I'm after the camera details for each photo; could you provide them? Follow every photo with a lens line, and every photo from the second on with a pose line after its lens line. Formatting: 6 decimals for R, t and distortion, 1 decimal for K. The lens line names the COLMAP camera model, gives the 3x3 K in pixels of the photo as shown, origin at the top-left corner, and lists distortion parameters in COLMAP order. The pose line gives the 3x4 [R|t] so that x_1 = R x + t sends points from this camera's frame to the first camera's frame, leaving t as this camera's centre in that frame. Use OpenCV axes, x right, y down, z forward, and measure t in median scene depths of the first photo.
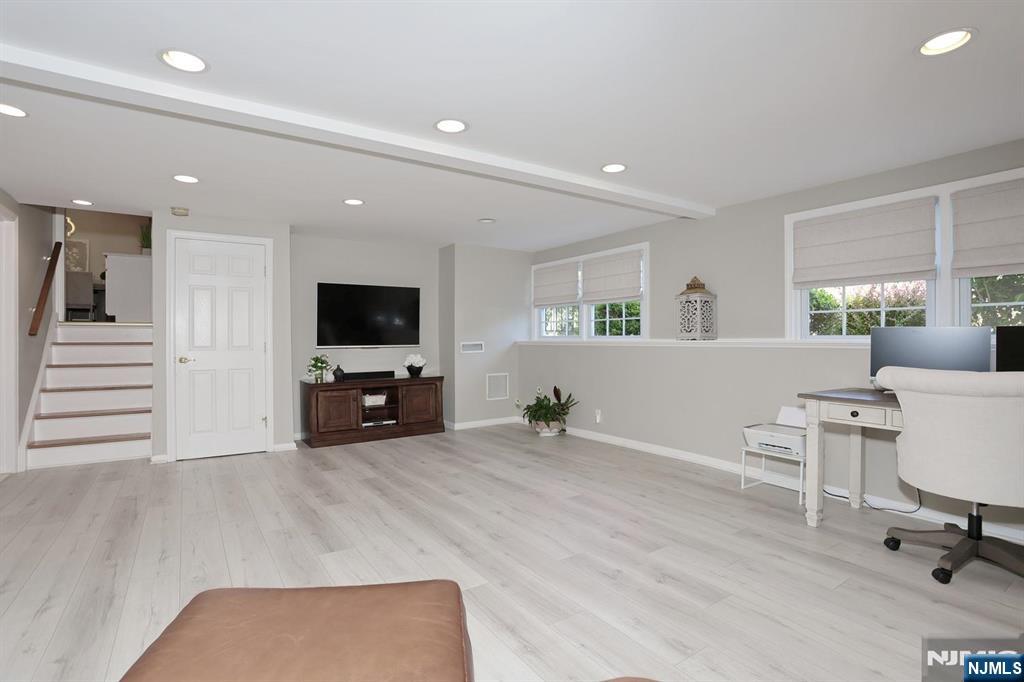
lens RADIAL K [[502.9, 0, 510.1], [0, 502.9, 337.0], [0, 0, 1]] dist [-0.031511, 0.004487]
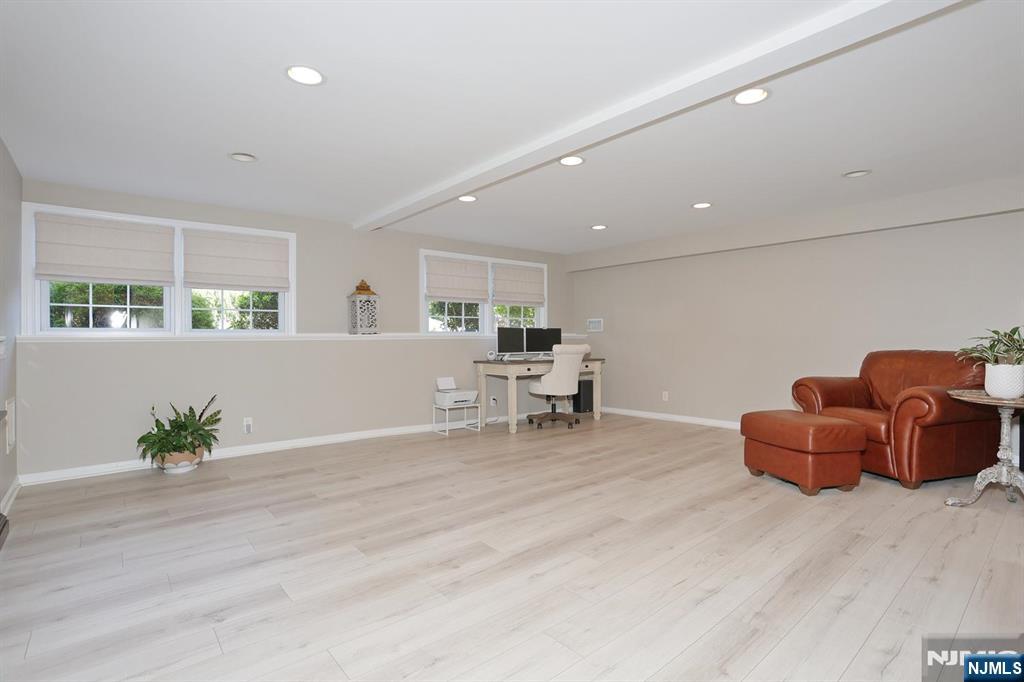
lens RADIAL K [[502.9, 0, 505.2], [0, 502.9, 336.7], [0, 0, 1]] dist [-0.031511, 0.004487]
pose [[-0.100297, -0.001637, 0.994956, -0.724111], [-0.000310, 0.999999, 0.001614, 0.008910], [-0.994957, -0.000146, -0.100297, 0.685715]]
